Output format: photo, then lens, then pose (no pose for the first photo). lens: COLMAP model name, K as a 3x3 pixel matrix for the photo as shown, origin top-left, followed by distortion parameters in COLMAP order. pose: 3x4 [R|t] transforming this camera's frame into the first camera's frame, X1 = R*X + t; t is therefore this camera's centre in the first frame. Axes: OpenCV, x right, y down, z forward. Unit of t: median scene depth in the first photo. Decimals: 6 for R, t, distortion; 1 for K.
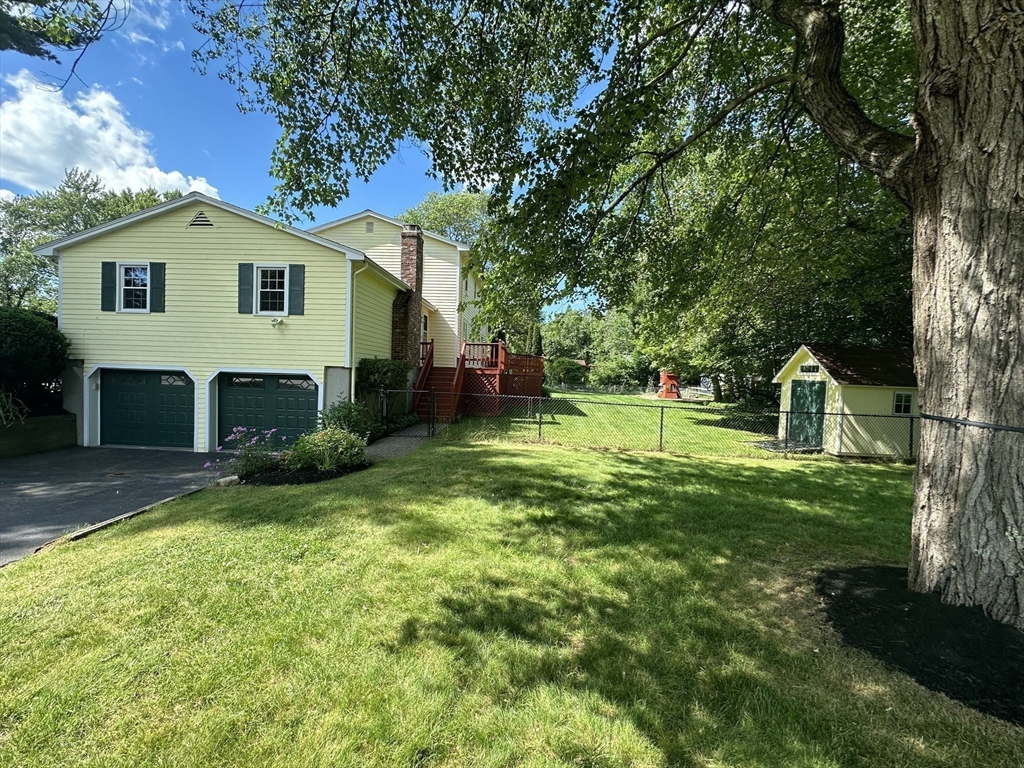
lens RADIAL K [[415.3, 0, 511.6], [0, 415.3, 384.2], [0, 0, 1]] dist [0.001199, -0.000051]
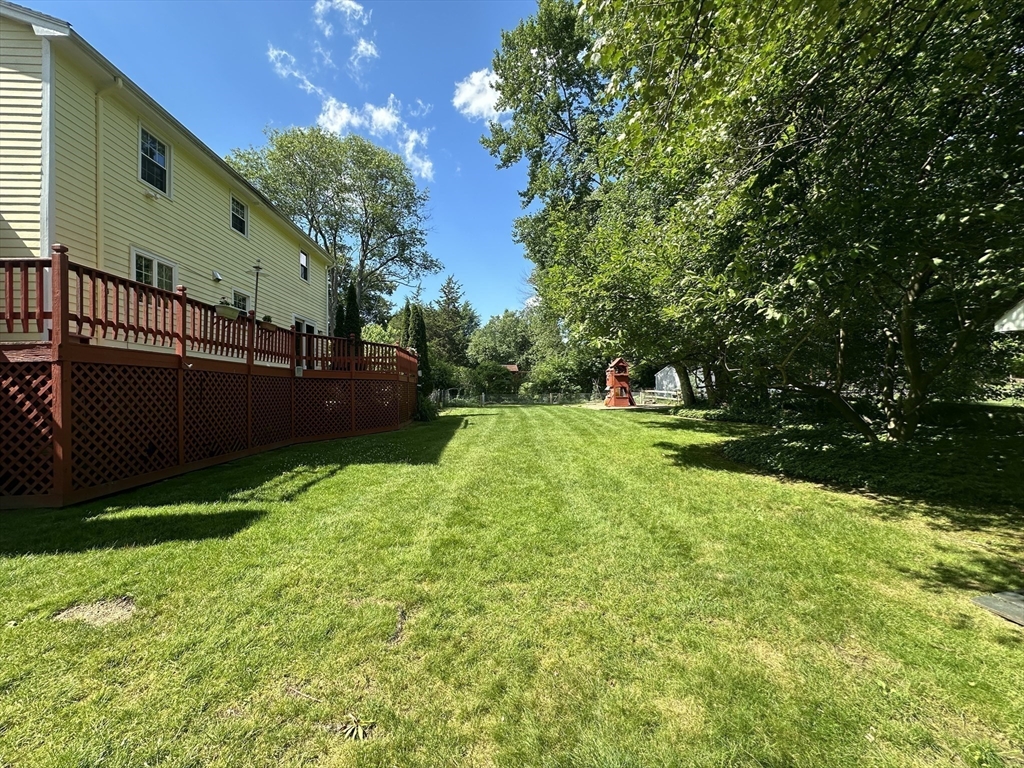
lens RADIAL K [[415.3, 0, 509.3], [0, 415.3, 379.4], [0, 0, 1]] dist [0.001199, -0.000051]
pose [[0.992773, -0.044807, 0.111330, 0.090044], [0.049575, 0.997951, -0.040436, 0.005116], [-0.109290, 0.045663, 0.992961, 0.246629]]
